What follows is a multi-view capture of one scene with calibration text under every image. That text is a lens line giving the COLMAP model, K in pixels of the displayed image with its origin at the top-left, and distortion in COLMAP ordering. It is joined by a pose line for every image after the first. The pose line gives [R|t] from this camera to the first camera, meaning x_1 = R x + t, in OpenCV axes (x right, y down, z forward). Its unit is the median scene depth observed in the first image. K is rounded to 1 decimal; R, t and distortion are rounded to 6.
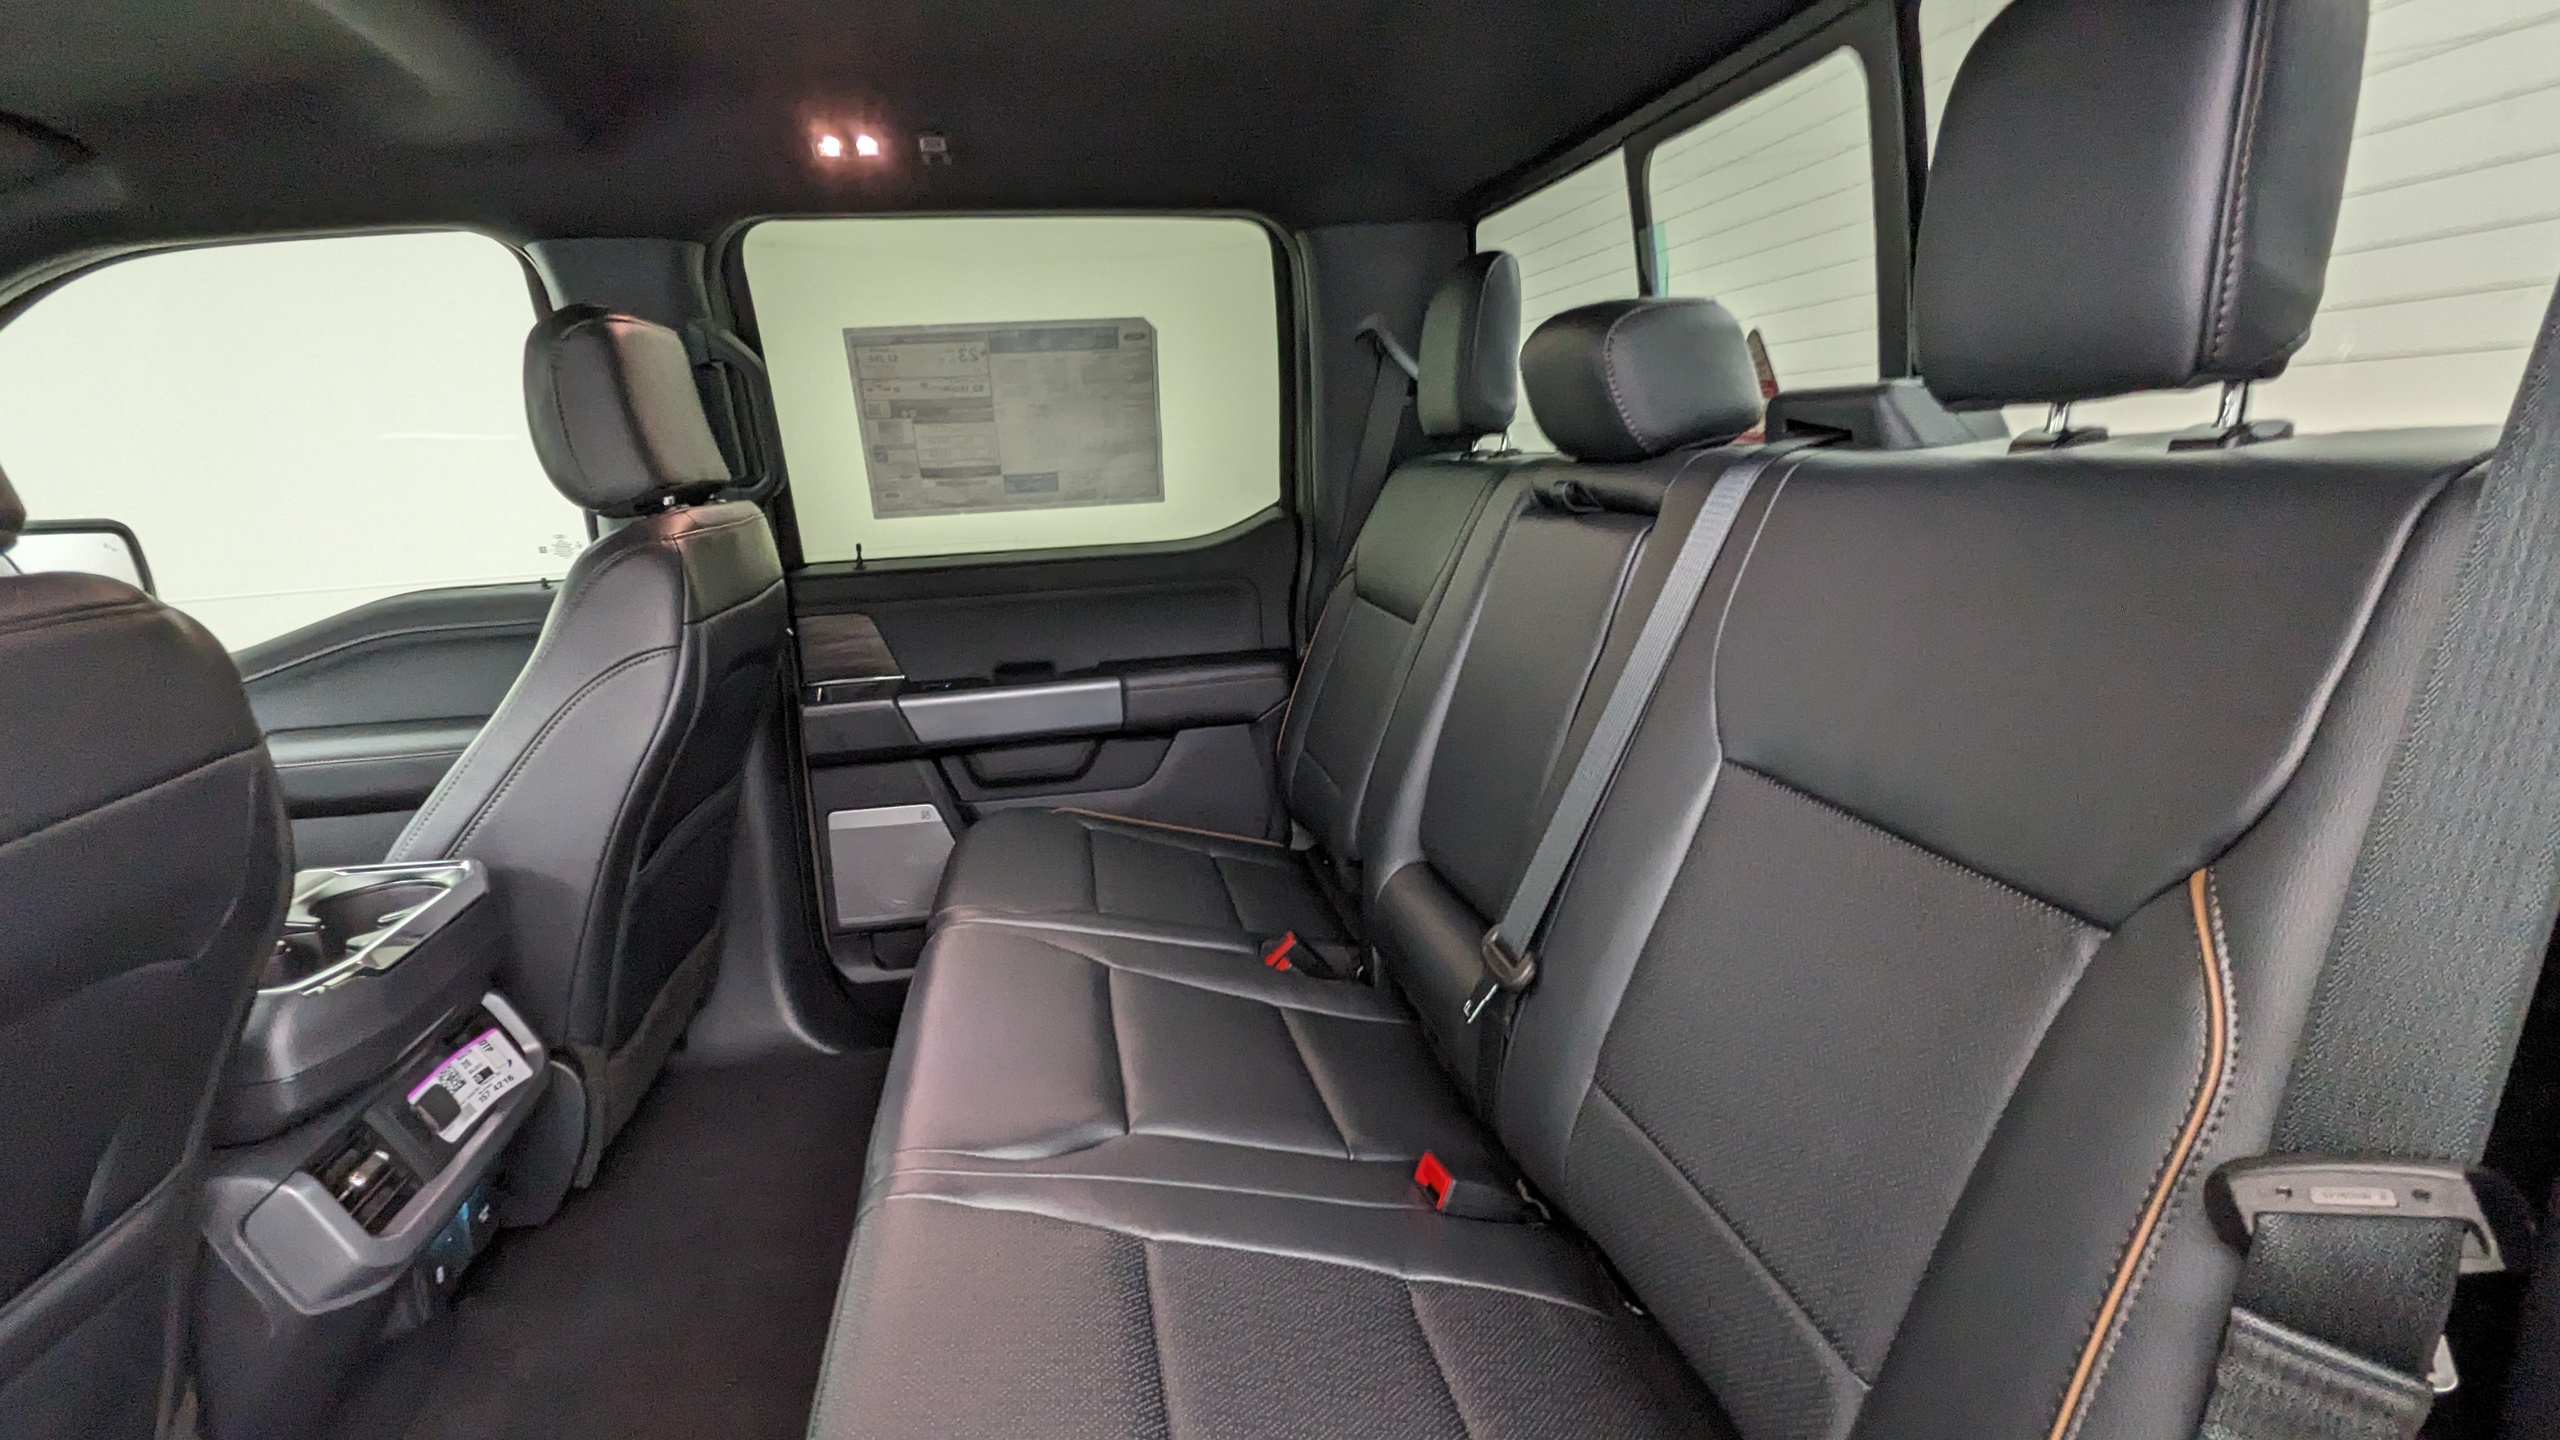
lens RADIAL K [[1220.3, 0, 1285.4], [0, 1220.3, 716.8], [0, 0, 1]] dist [-0.007340, 0.000144]
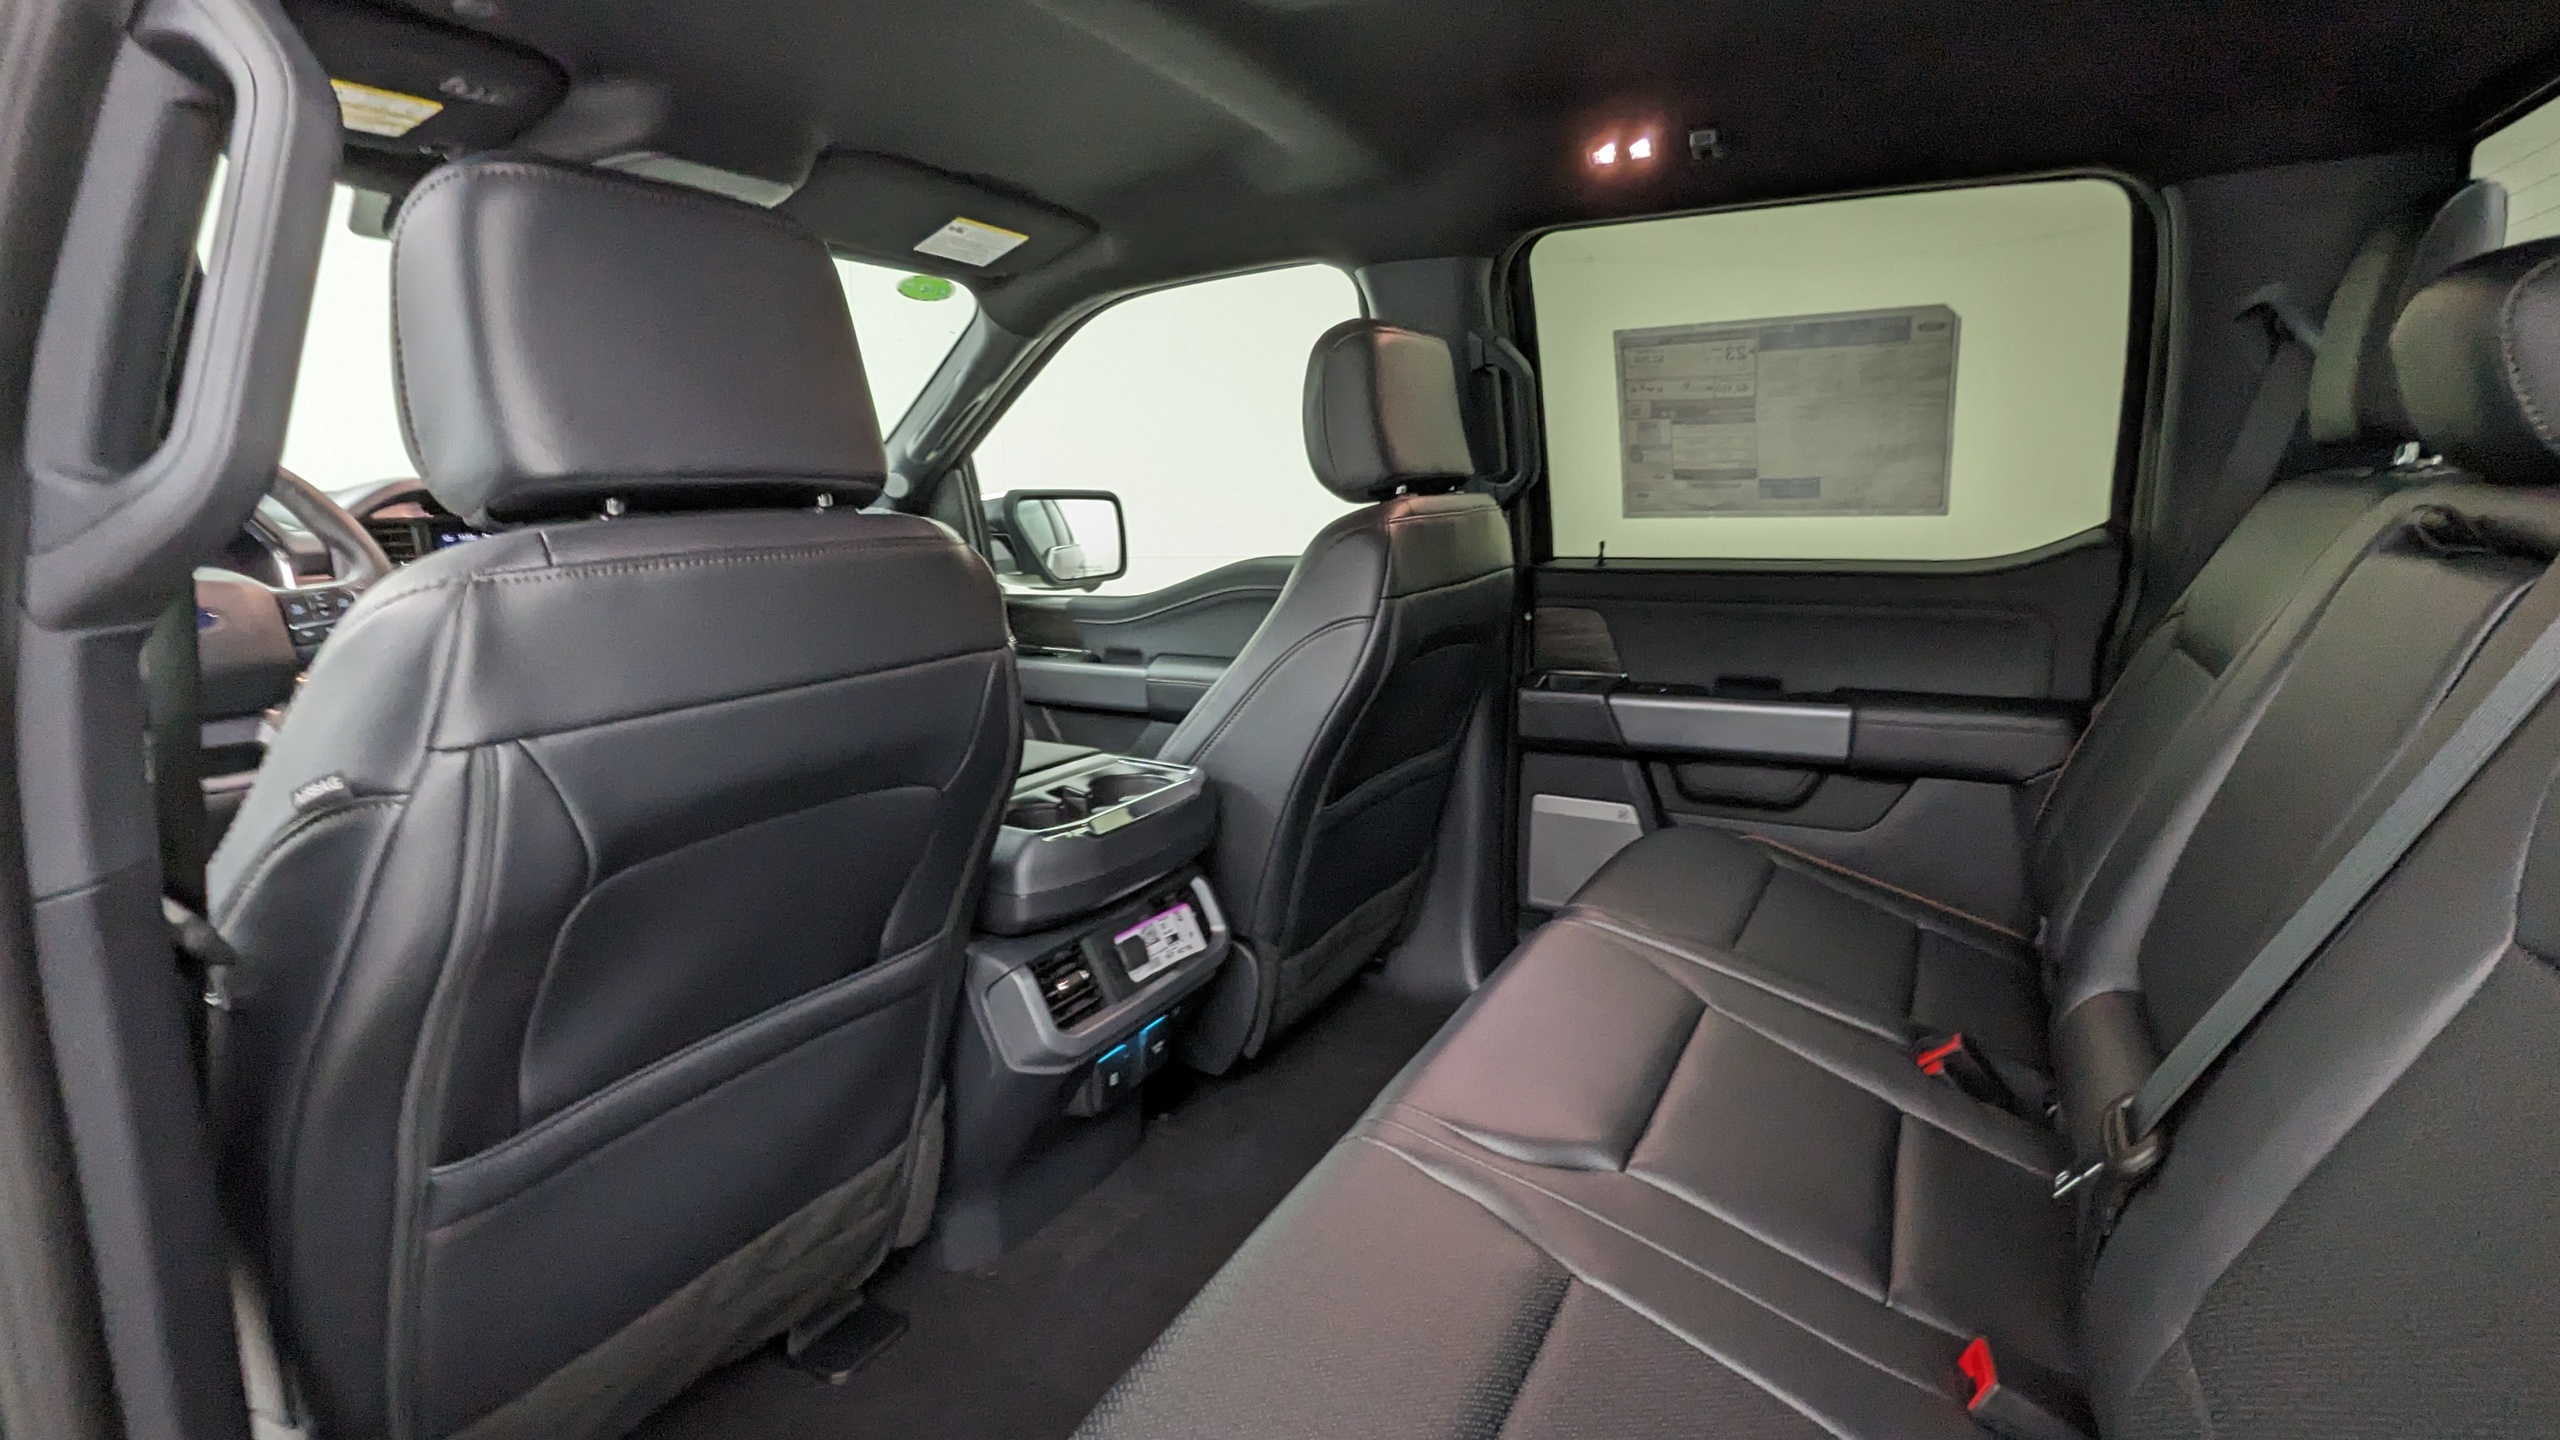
lens RADIAL K [[1220.3, 0, 1273.2], [0, 1220.3, 711.8], [0, 0, 1]] dist [-0.007340, 0.000144]
pose [[0.773374, 0.147875, -0.616462, 0.124285], [-0.152456, 0.987260, 0.045558, -0.007045], [0.615345, 0.058750, 0.786065, 0.047372]]
